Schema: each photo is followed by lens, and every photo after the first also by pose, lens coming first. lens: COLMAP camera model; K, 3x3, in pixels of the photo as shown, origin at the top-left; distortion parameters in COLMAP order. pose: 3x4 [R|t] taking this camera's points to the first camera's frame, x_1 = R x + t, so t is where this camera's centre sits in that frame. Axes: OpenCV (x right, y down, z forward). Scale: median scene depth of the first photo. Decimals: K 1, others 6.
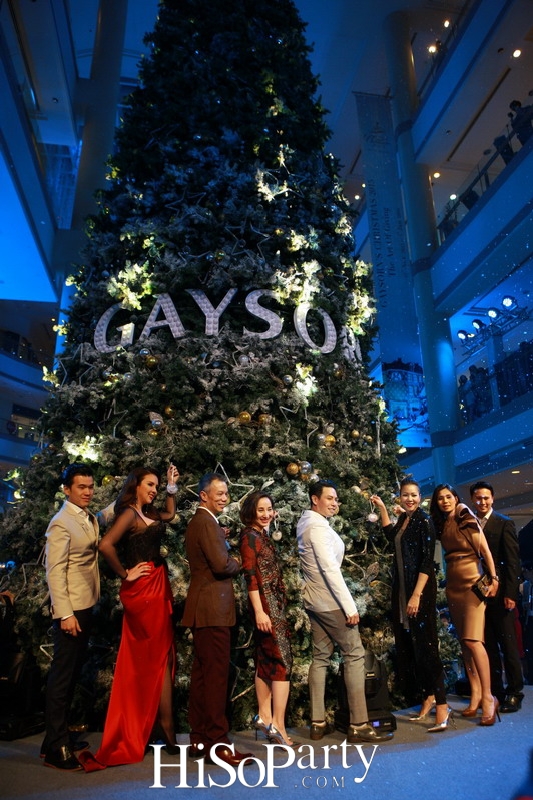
lens RADIAL K [[563.0, 0, 269.0], [0, 563.0, 387.8], [0, 0, 1]] dist [-0.136491, 0.123645]
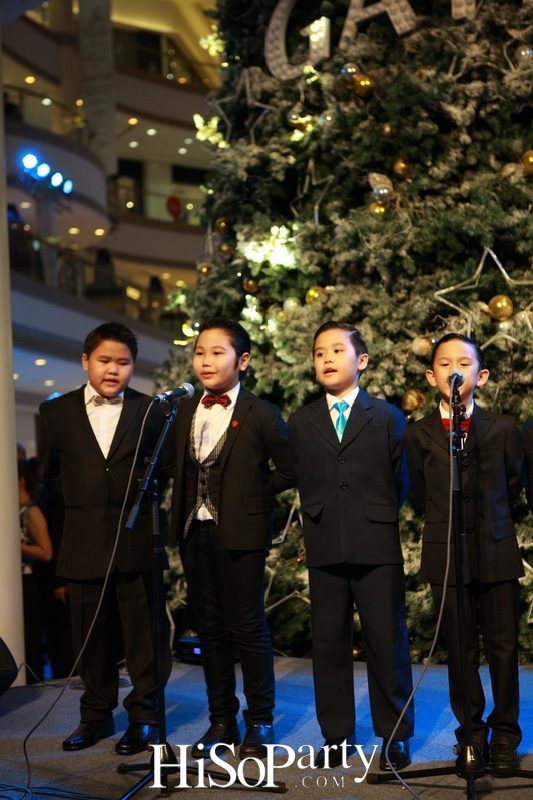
lens RADIAL K [[1092.9, 0, 267.2], [0, 1092.9, 387.4], [0, 0, 1]] dist [-0.016173, 0.326066]
pose [[0.929331, -0.055852, -0.365000, 0.088062], [0.151365, 0.959247, 0.238609, -0.030277], [0.336798, -0.276995, 0.899912, -0.131453]]
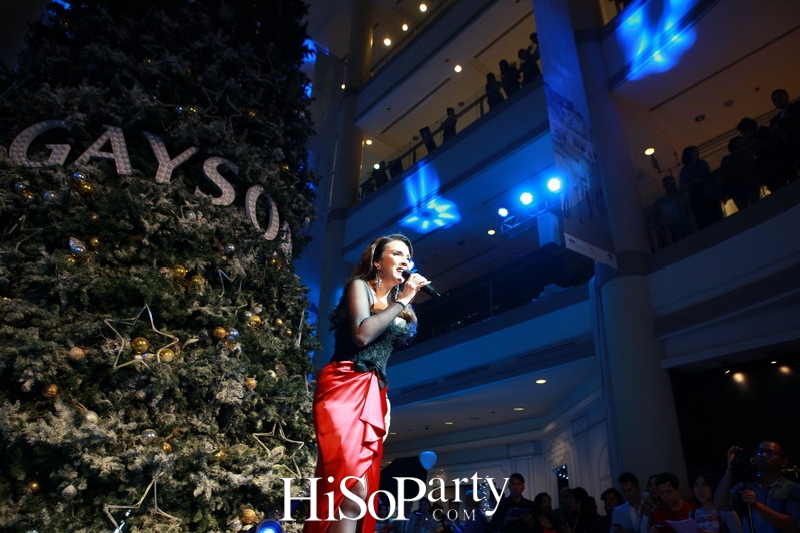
lens RADIAL K [[563.0, 0, 412.7], [0, 563.0, 263.4], [0, 0, 1]] dist [-0.136491, 0.123645]
pose [[0.864710, 0.262646, 0.428127, -0.093086], [-0.195214, 0.961111, -0.195337, 0.128634], [-0.462783, 0.085334, 0.882355, 0.002433]]
